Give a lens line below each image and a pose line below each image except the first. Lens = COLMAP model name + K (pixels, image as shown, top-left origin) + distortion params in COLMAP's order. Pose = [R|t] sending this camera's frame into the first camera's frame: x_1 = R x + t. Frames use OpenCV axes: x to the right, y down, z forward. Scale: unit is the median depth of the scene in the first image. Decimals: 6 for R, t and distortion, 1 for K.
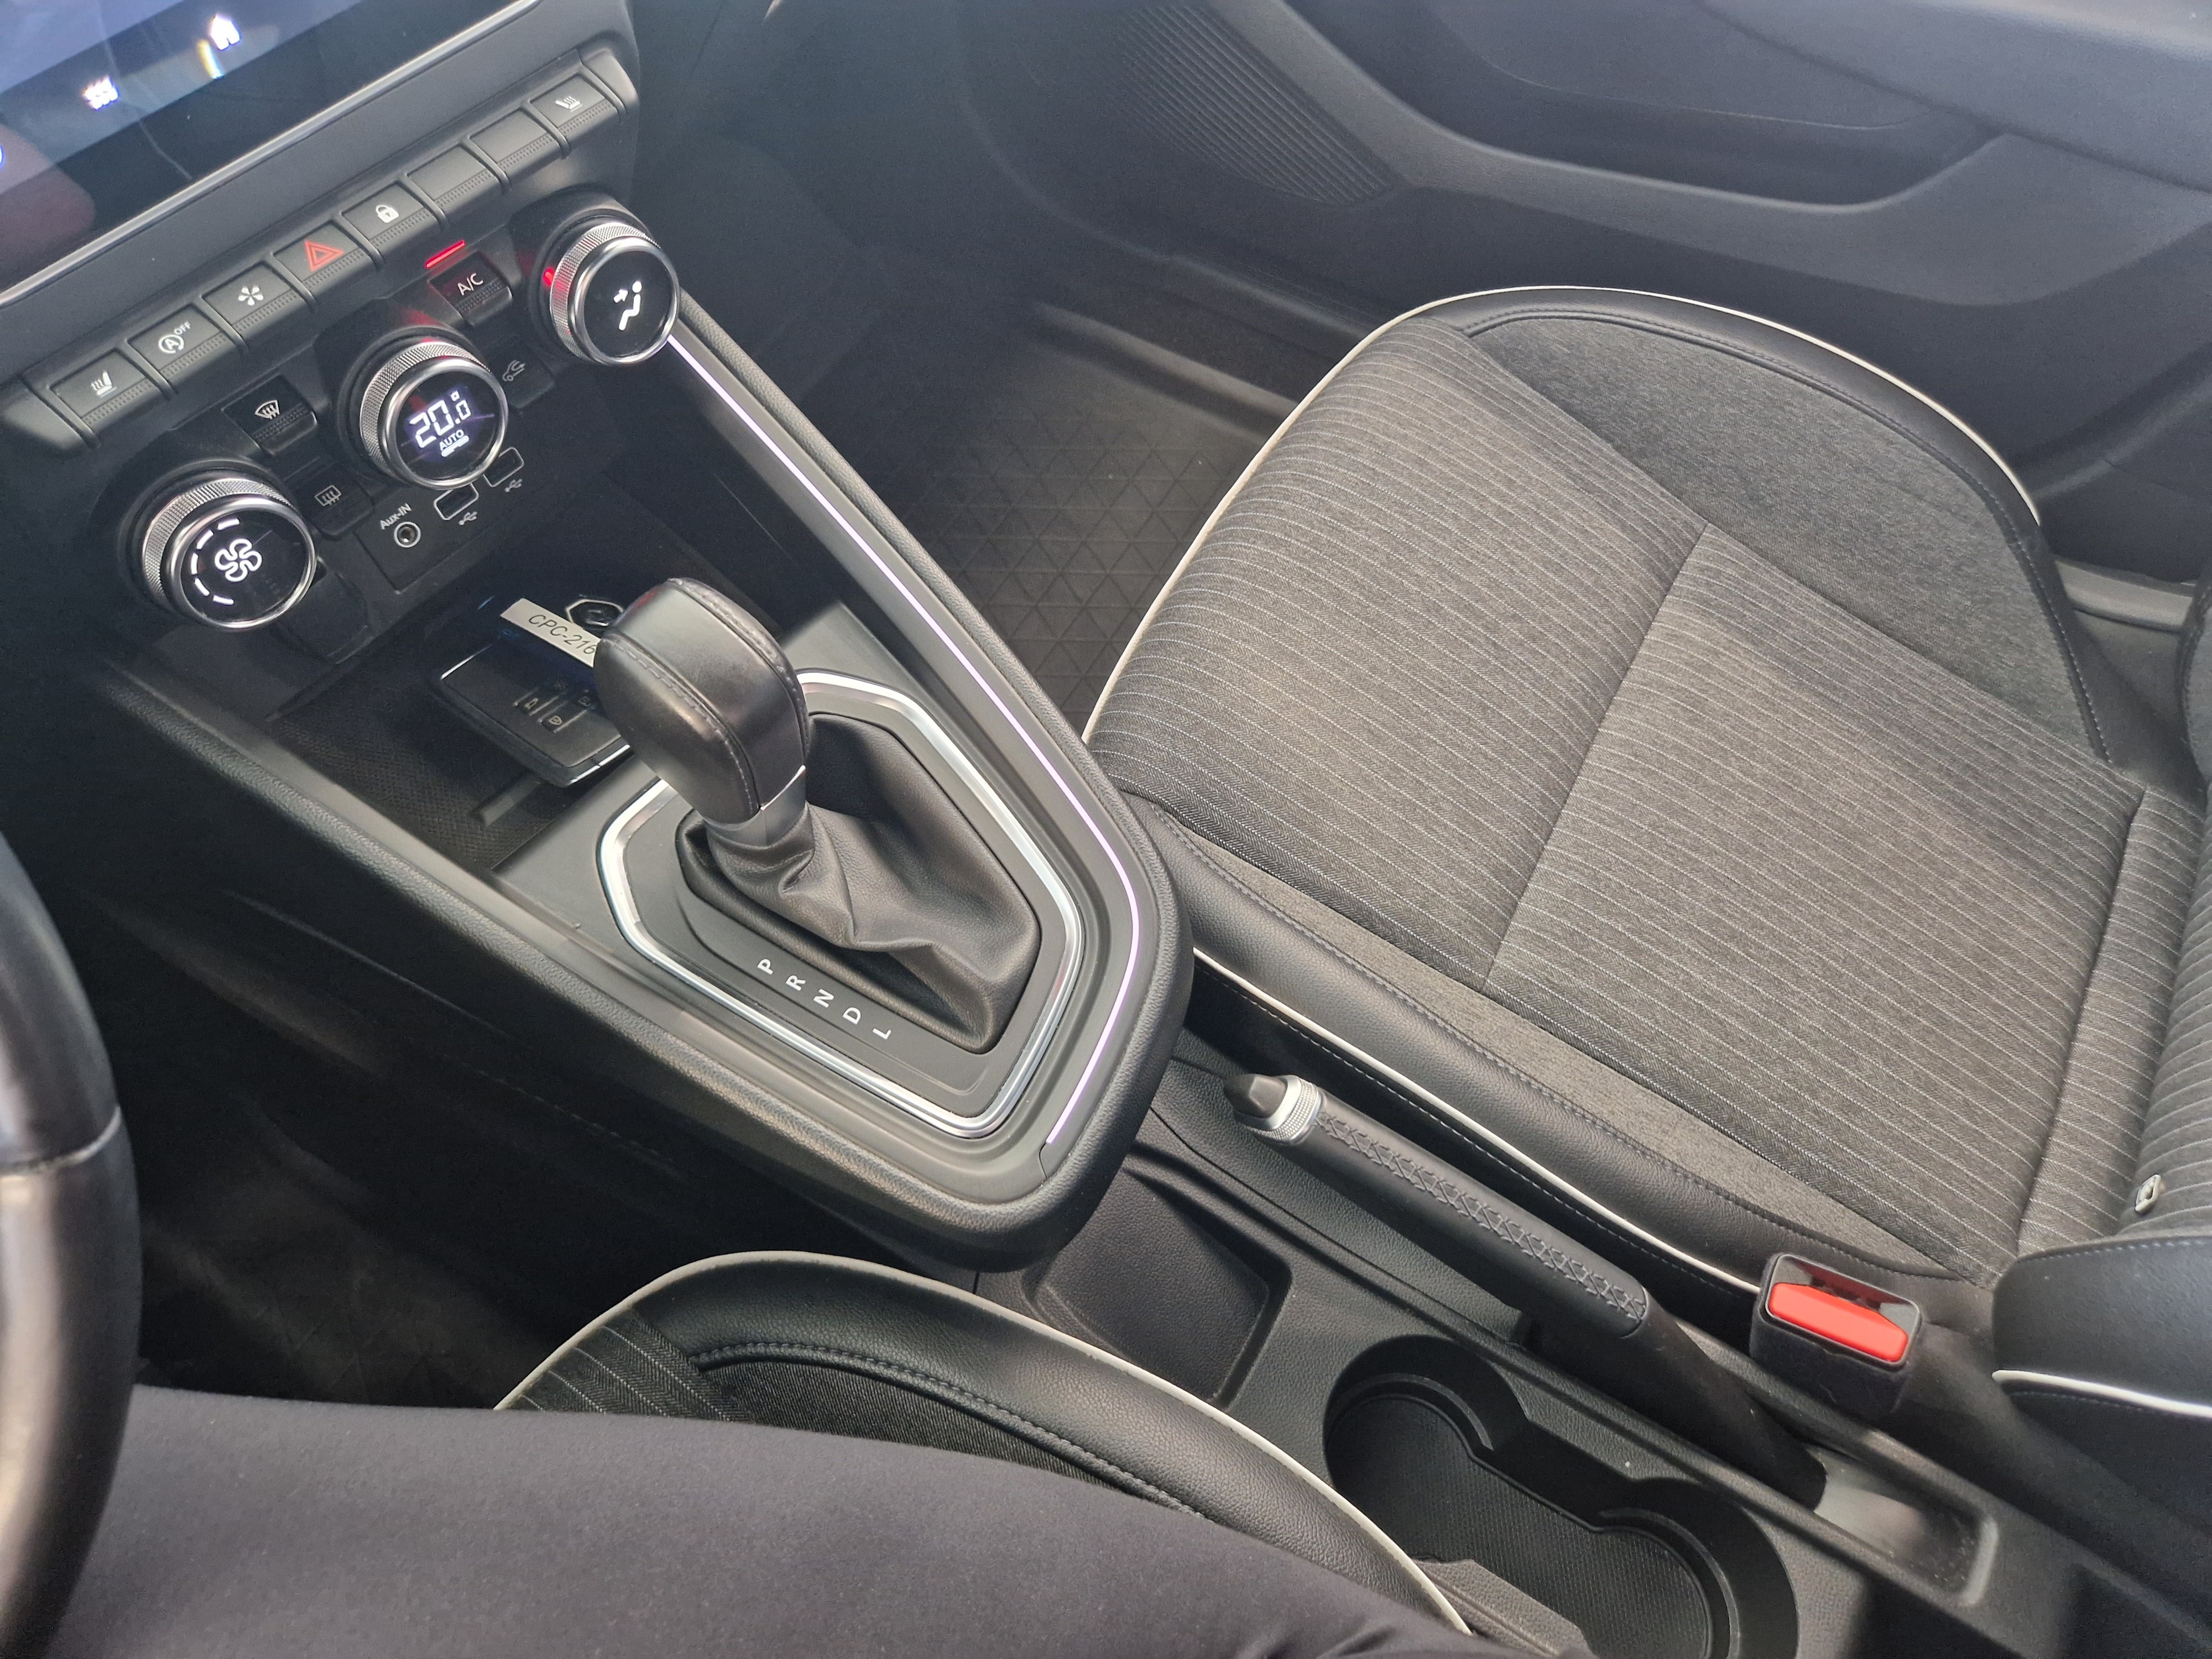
lens RADIAL K [[1474.1, 0, 1105.7], [0, 1474.1, 821.3], [0, 0, 1]] dist [0.023219, -0.010359]
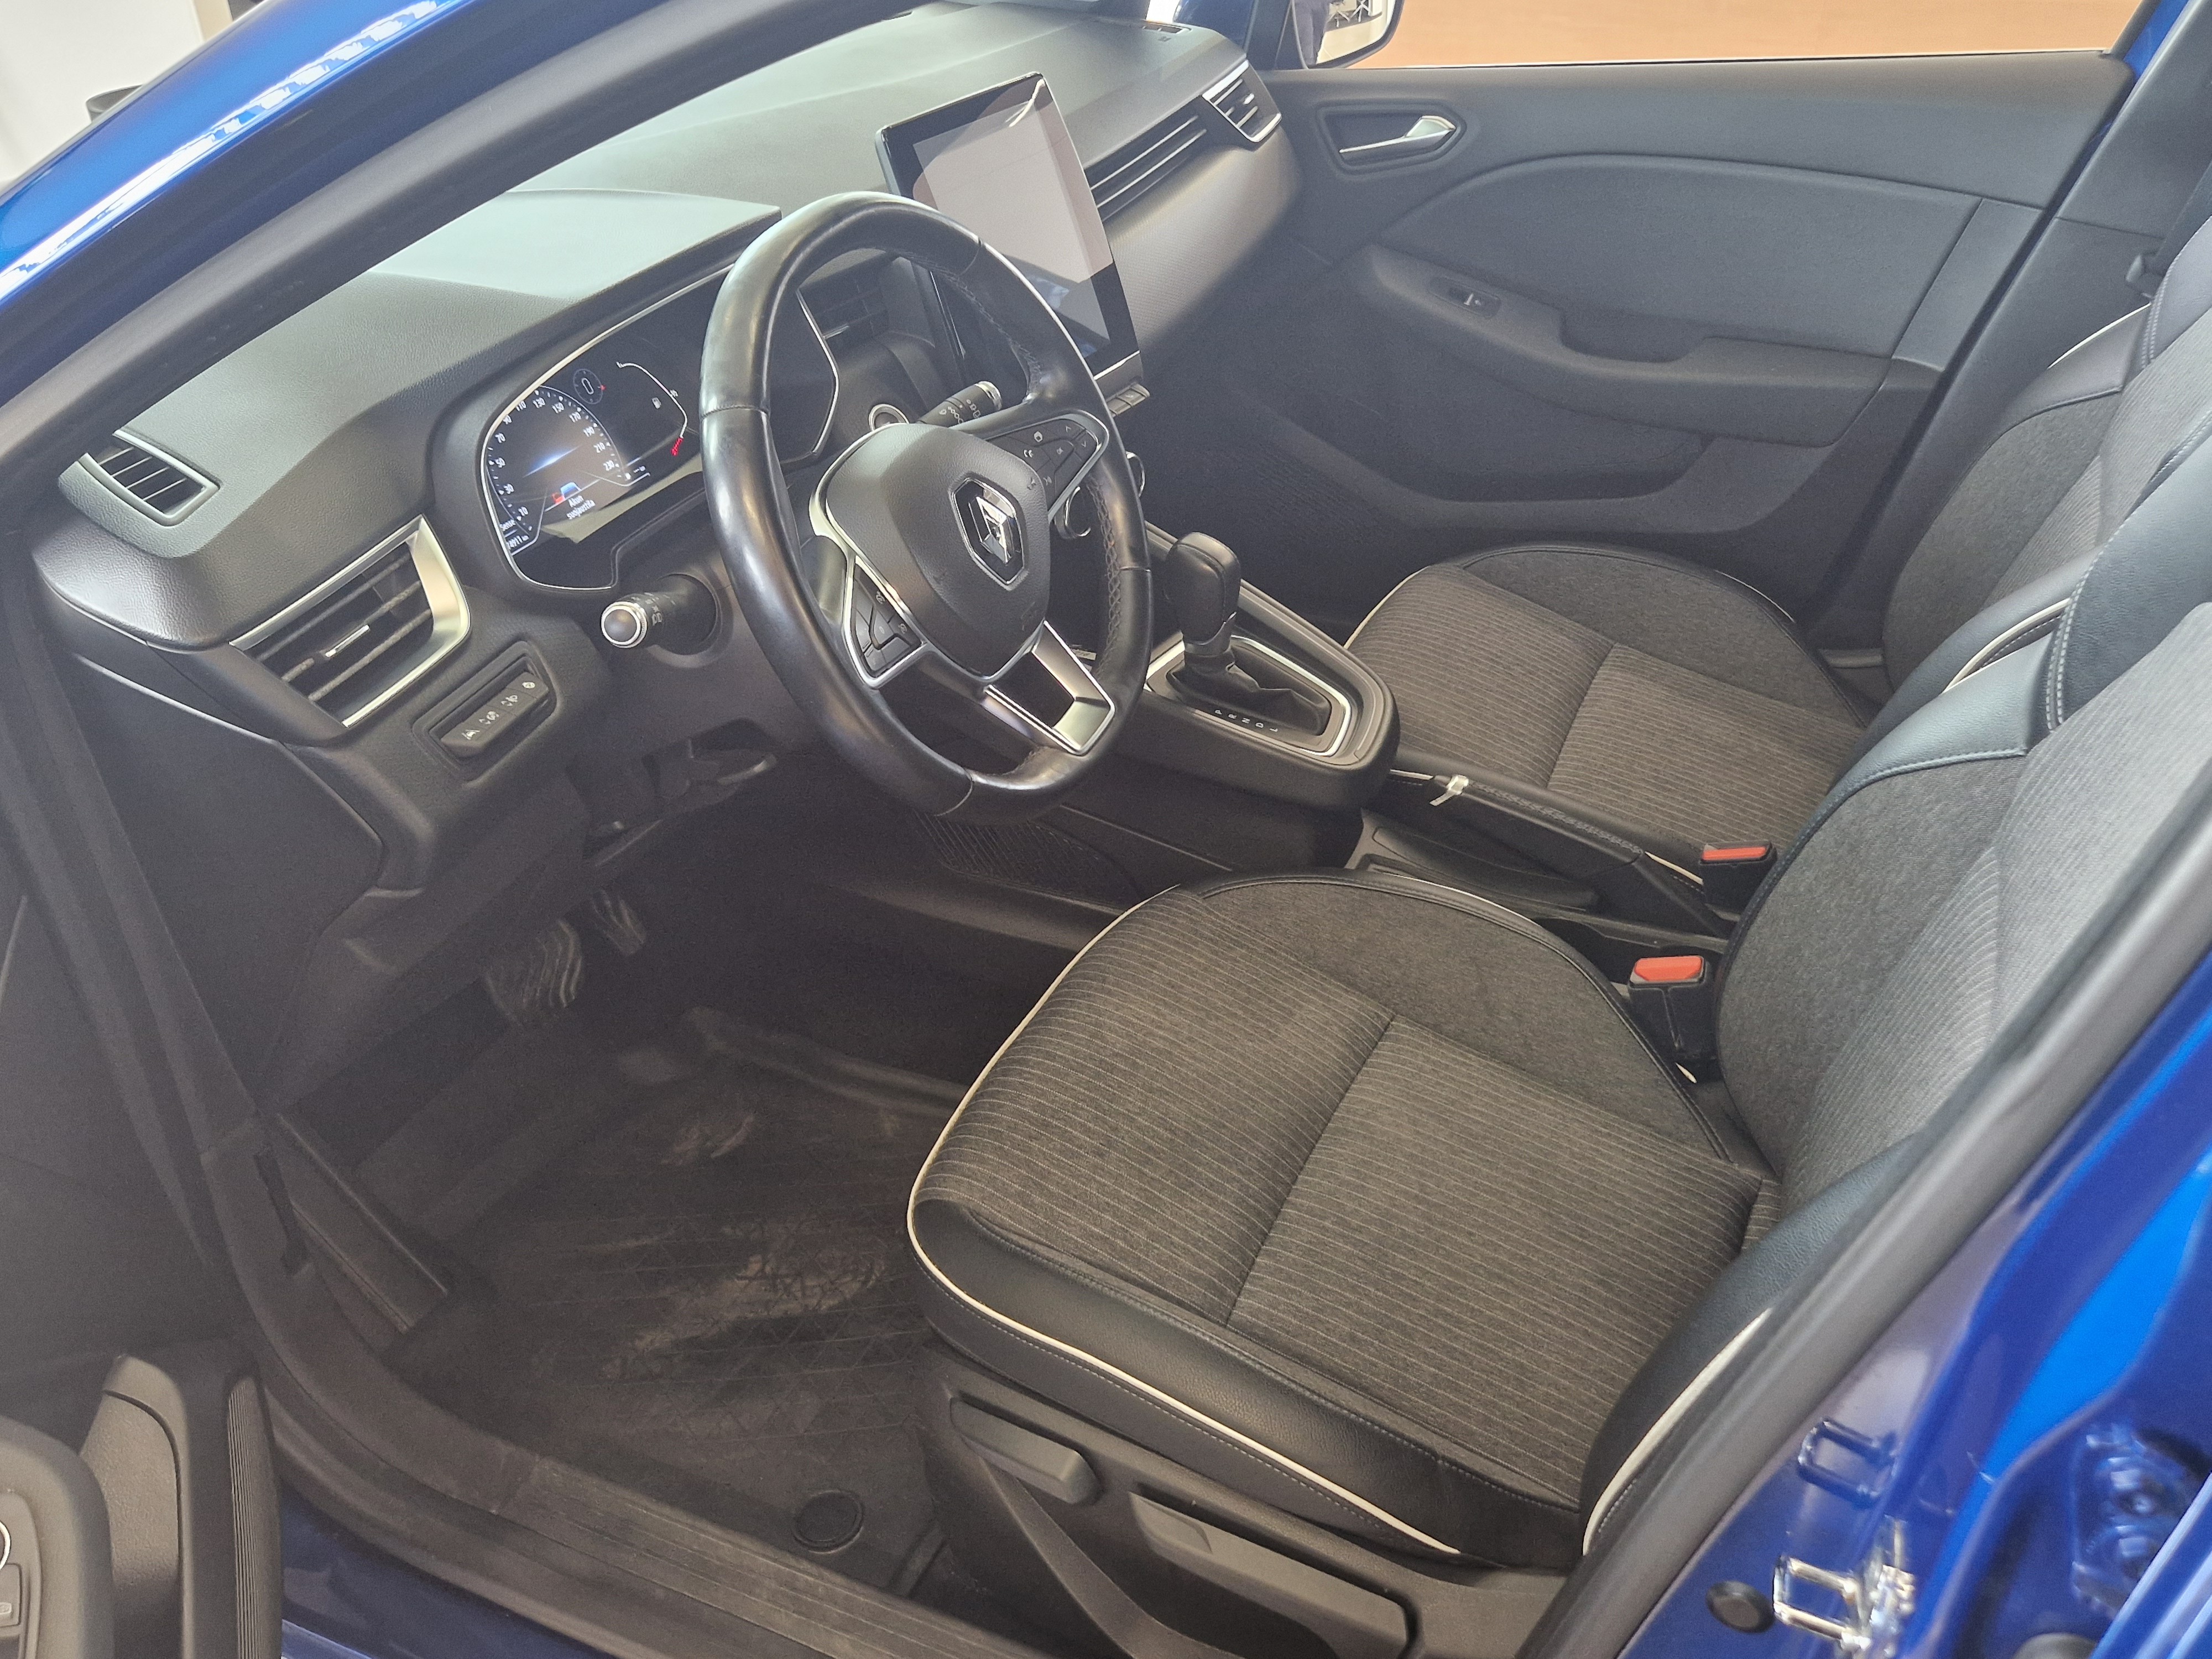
lens RADIAL K [[2008.7, 0, 1085.9], [0, 2008.7, 809.0], [0, 0, 1]] dist [0.037036, 0.000619]
pose [[0.993225, -0.097166, 0.063740, -0.541792], [0.115613, 0.881618, -0.457585, 1.366788], [-0.011733, 0.461854, 0.886878, -1.417776]]
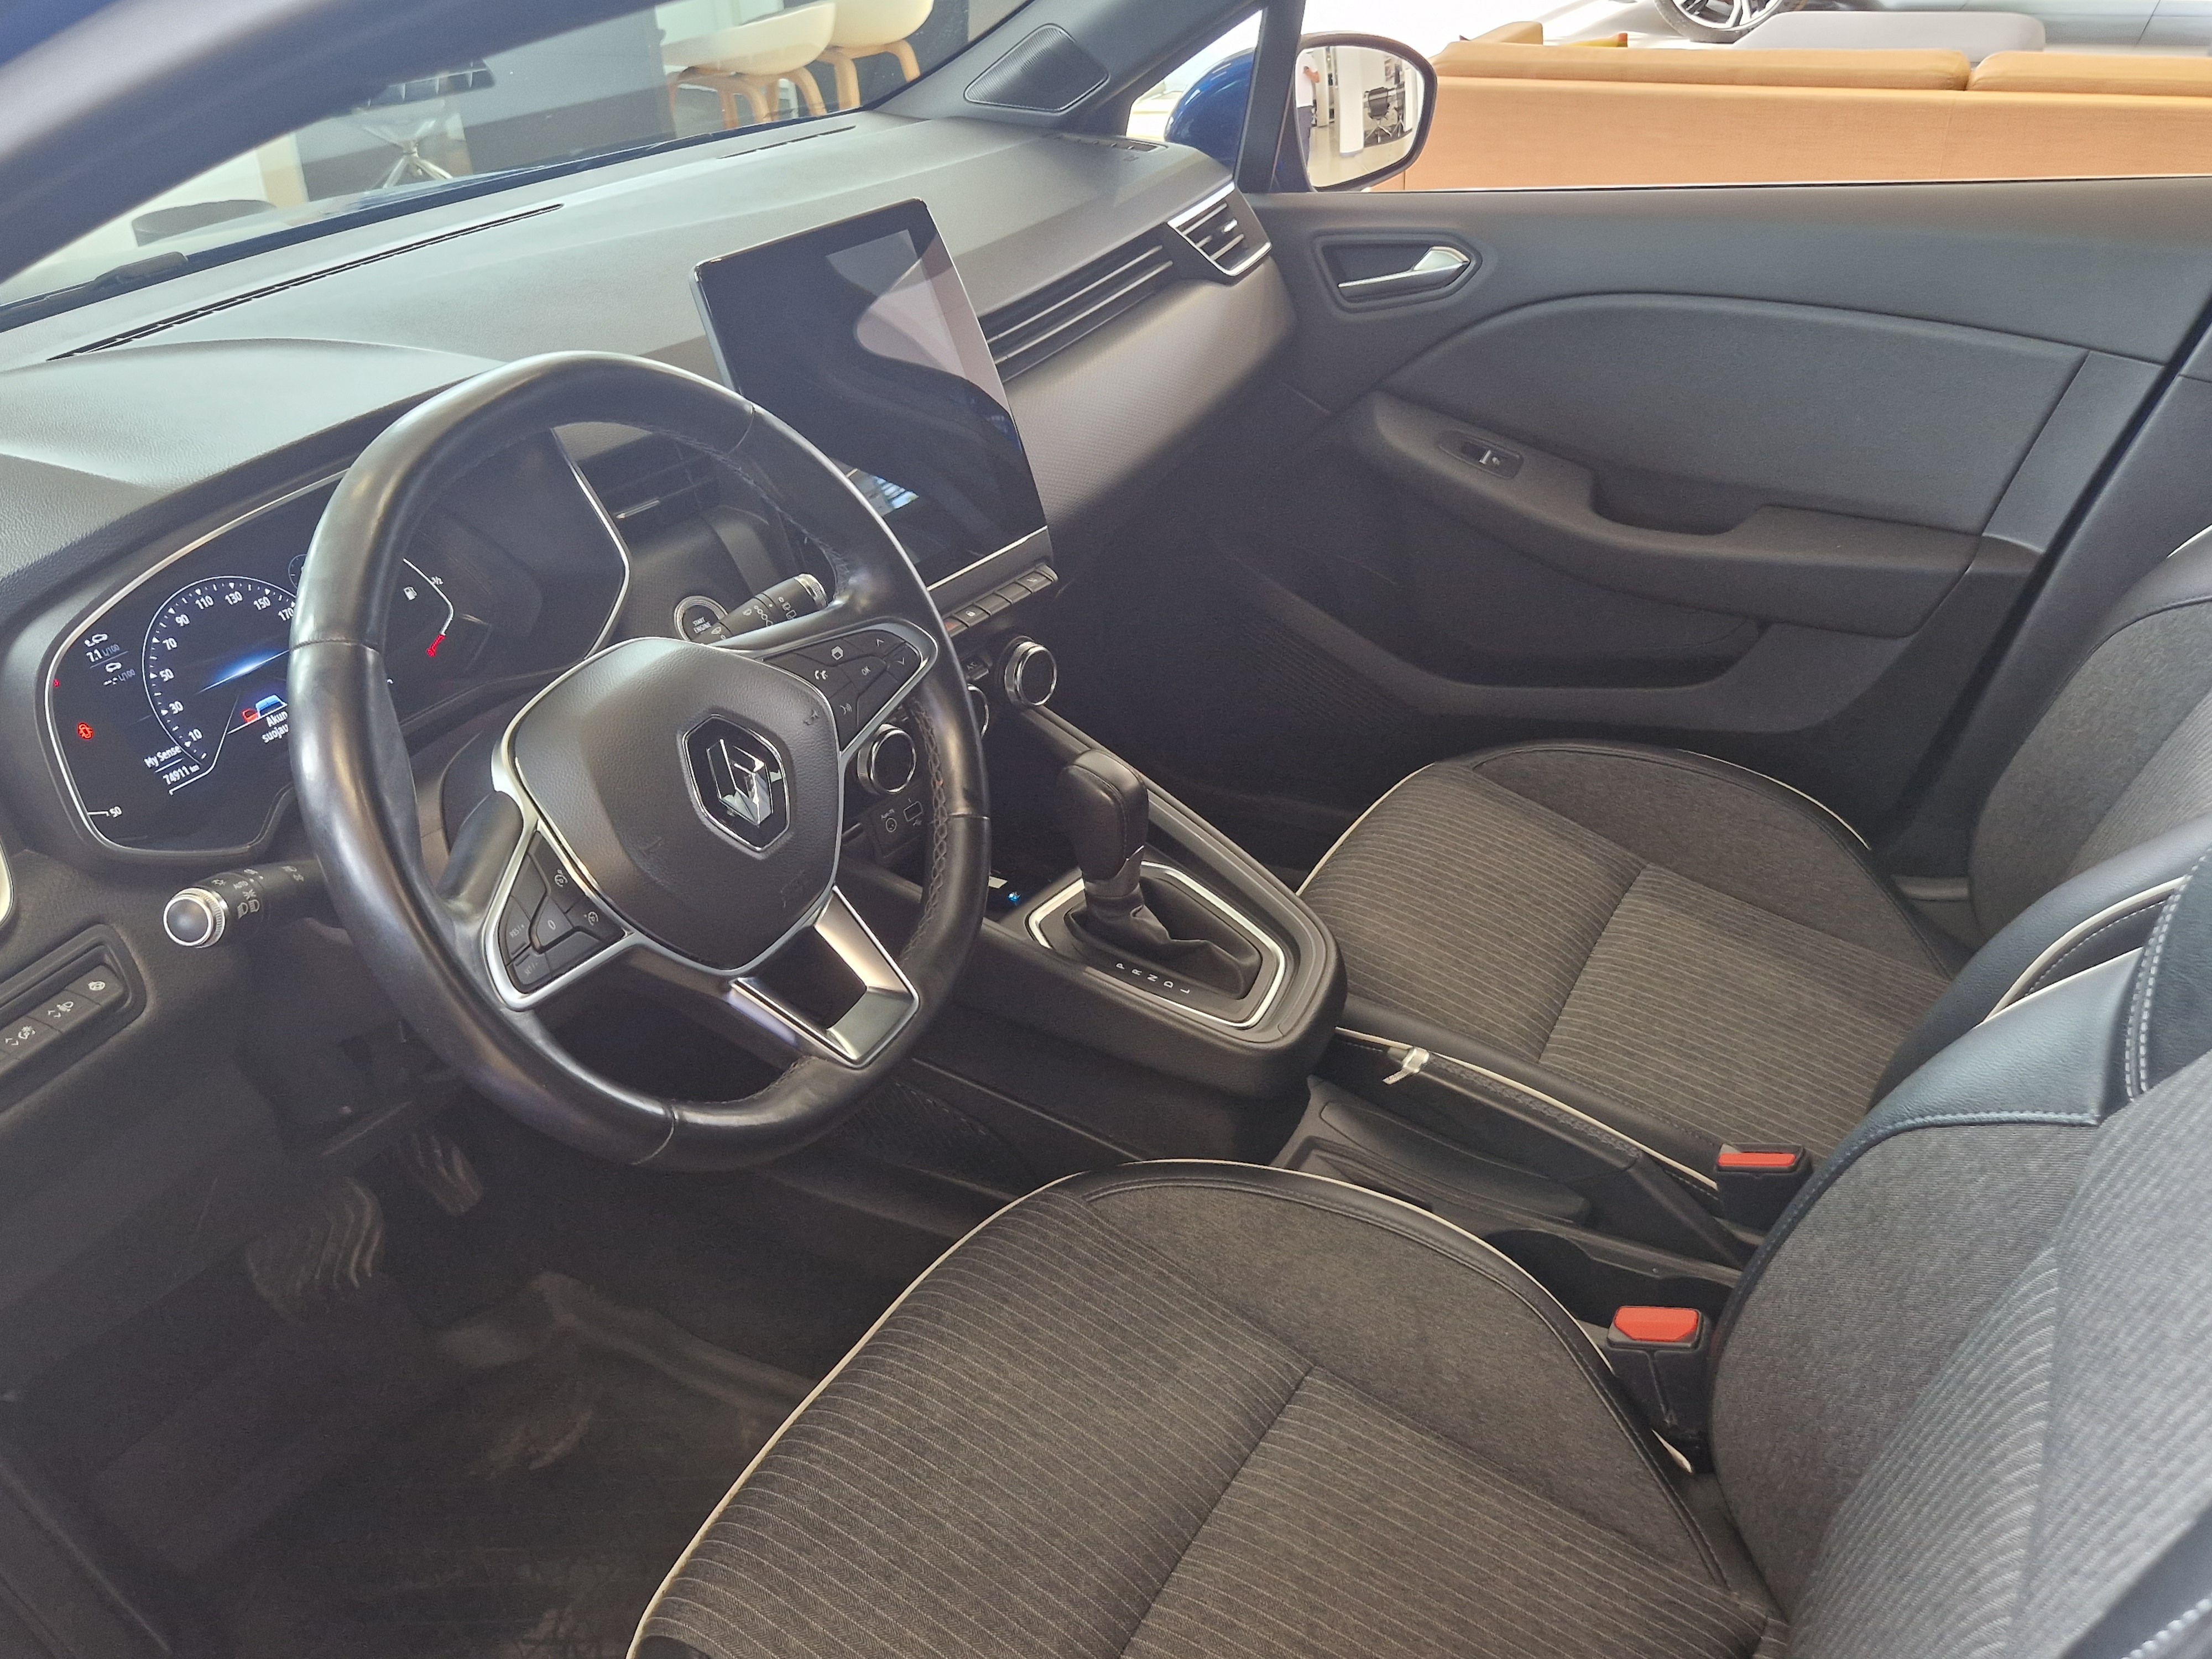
lens RADIAL K [[2008.7, 0, 1120.3], [0, 2008.7, 840.5], [0, 0, 1]] dist [0.037036, 0.000619]
pose [[0.997261, -0.072941, 0.012219, -0.208812], [0.069438, 0.866578, -0.494188, 1.022095], [0.025458, 0.493683, 0.869269, -1.090567]]
